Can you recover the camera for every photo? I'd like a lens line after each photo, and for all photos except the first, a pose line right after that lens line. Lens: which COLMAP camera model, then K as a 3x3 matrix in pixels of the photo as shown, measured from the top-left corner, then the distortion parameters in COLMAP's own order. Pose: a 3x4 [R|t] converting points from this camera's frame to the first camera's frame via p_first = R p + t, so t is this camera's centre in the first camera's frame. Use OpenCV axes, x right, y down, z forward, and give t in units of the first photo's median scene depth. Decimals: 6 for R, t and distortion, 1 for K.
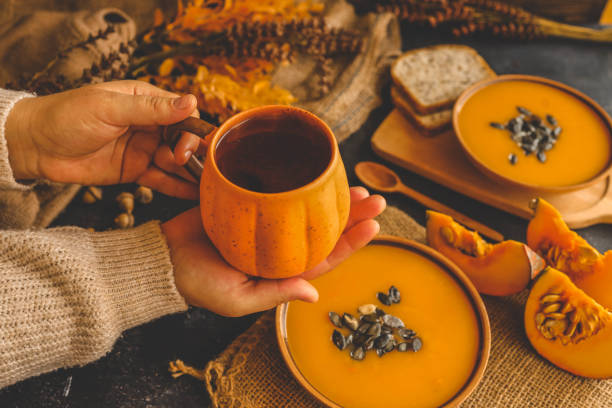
lens RADIAL K [[631.9, 0, 306.5], [0, 631.9, 195.7], [0, 0, 1]] dist [-0.051061, 0.000000]
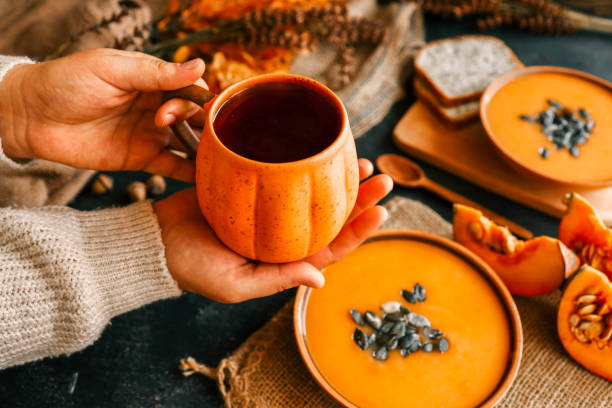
lens RADIAL K [[631.9, 0, 307.1], [0, 631.9, 198.1], [0, 0, 1]] dist [-0.051061, 0.000000]
pose [[0.999746, 0.014875, -0.016902, -0.014510], [-0.014932, 0.999883, -0.003265, 0.021347], [0.016852, 0.003517, 0.999852, 0.053701]]
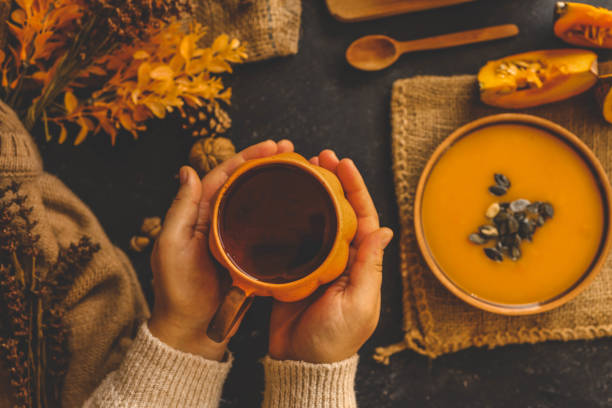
lens RADIAL K [[631.9, 0, 310.5], [0, 631.9, 203.2], [0, 0, 1]] dist [-0.051061, 0.000000]
pose [[0.746547, -0.665170, -0.014718, -0.102328], [0.543824, 0.597312, 0.589469, -0.590179], [-0.383305, -0.448071, 0.807657, 0.265751]]
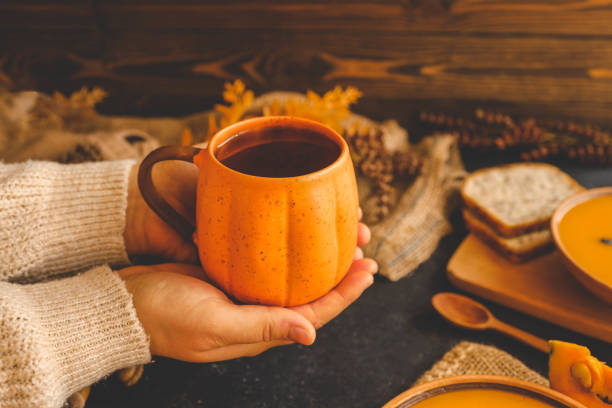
lens RADIAL K [[631.9, 0, 308.3], [0, 631.9, 206.9], [0, 0, 1]] dist [-0.051061, 0.000000]
pose [[0.999489, -0.017231, -0.026933, -0.064181], [0.008807, 0.958137, -0.286173, 0.082062], [0.030737, 0.285789, 0.957799, 0.276437]]
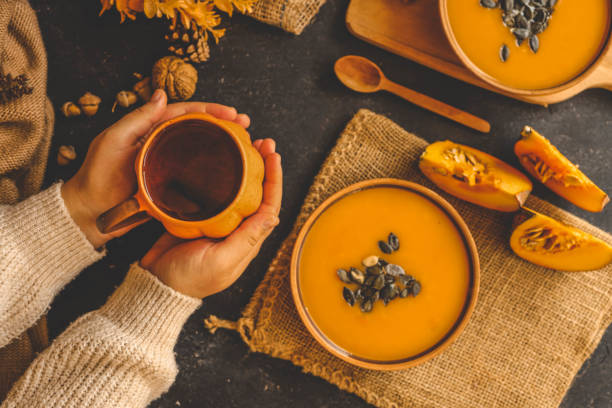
lens RADIAL K [[631.9, 0, 306.0], [0, 631.9, 205.2], [0, 0, 1]] dist [-0.051061, 0.000000]
pose [[0.985561, -0.169292, 0.003144, -0.001754], [0.130740, 0.772661, 0.621211, -0.579626], [-0.107595, -0.611830, 0.783637, 0.196134]]
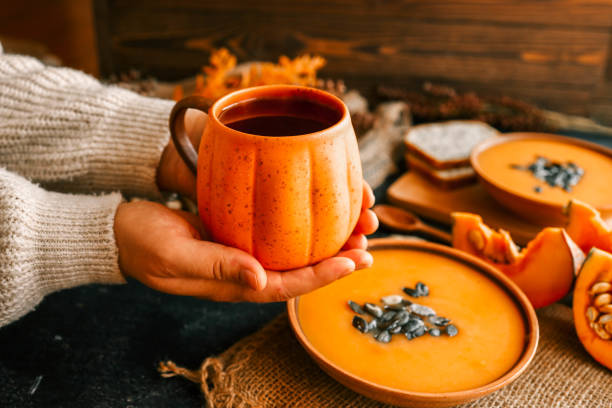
lens RADIAL K [[631.9, 0, 309.2], [0, 631.9, 210.7], [0, 0, 1]] dist [-0.051061, 0.000000]
pose [[0.999919, 0.008366, -0.009641, -0.009999], [-0.011156, 0.939823, -0.341480, 0.350130], [0.006204, 0.341560, 0.939840, 0.134281]]
